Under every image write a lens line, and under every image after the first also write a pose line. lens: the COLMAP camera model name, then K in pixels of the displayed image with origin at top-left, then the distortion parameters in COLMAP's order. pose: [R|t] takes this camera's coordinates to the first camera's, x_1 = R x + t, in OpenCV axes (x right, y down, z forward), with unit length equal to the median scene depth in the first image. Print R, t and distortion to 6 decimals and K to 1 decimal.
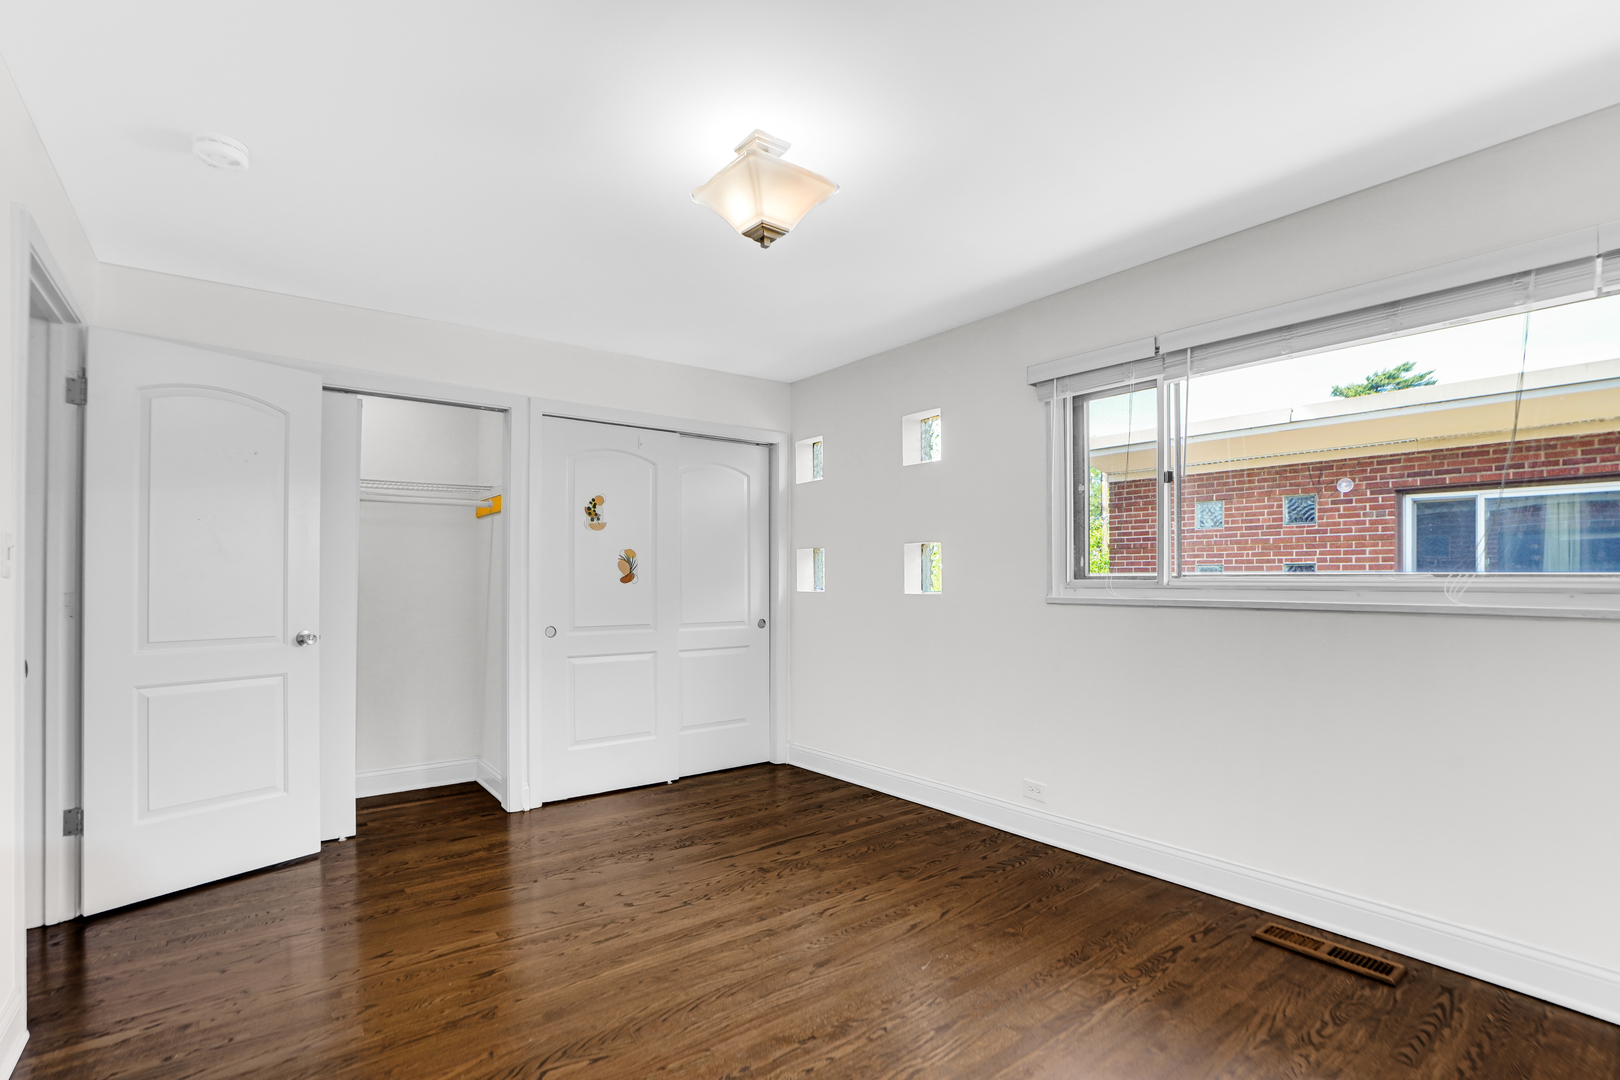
lens RADIAL K [[773.5, 0, 808.3], [0, 773.5, 576.7], [0, 0, 1]] dist [-0.071221, 0.034710]
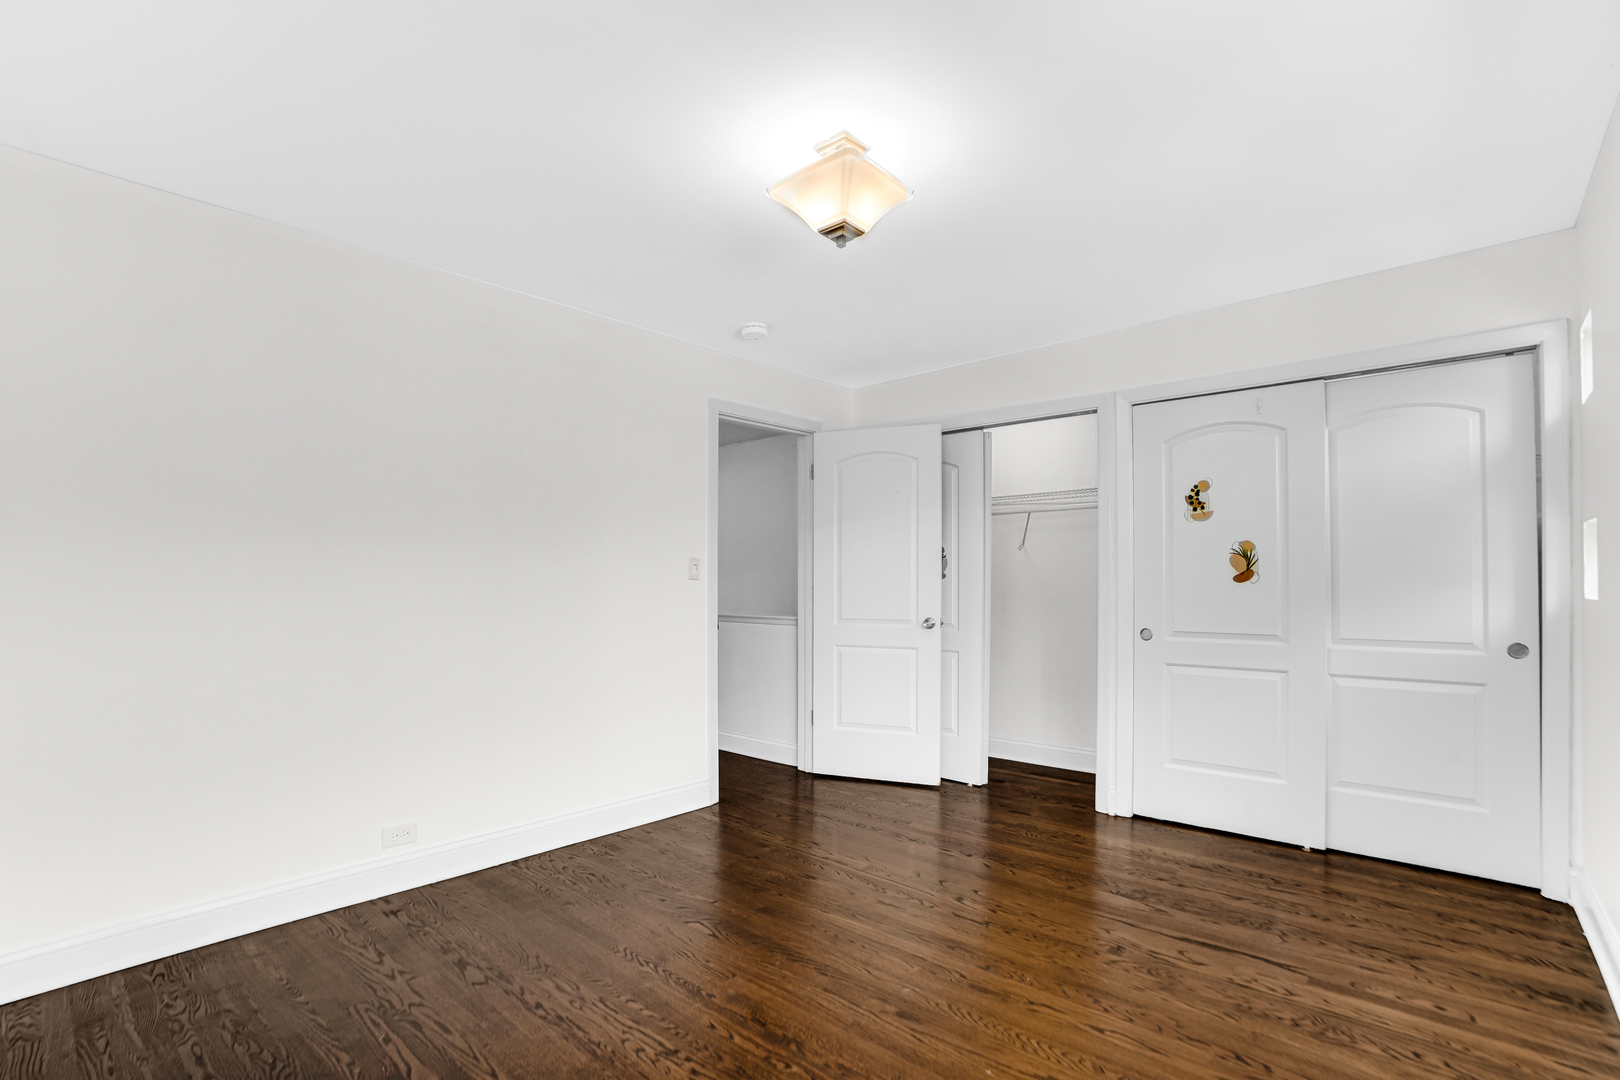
lens RADIAL K [[773.5, 0, 808.3], [0, 773.5, 576.7], [0, 0, 1]] dist [-0.071221, 0.034710]
pose [[0.158279, -0.004512, -0.987384, 0.537570], [0.007190, 0.999968, -0.003417, 0.001709], [0.987368, -0.006559, 0.158306, 0.466996]]
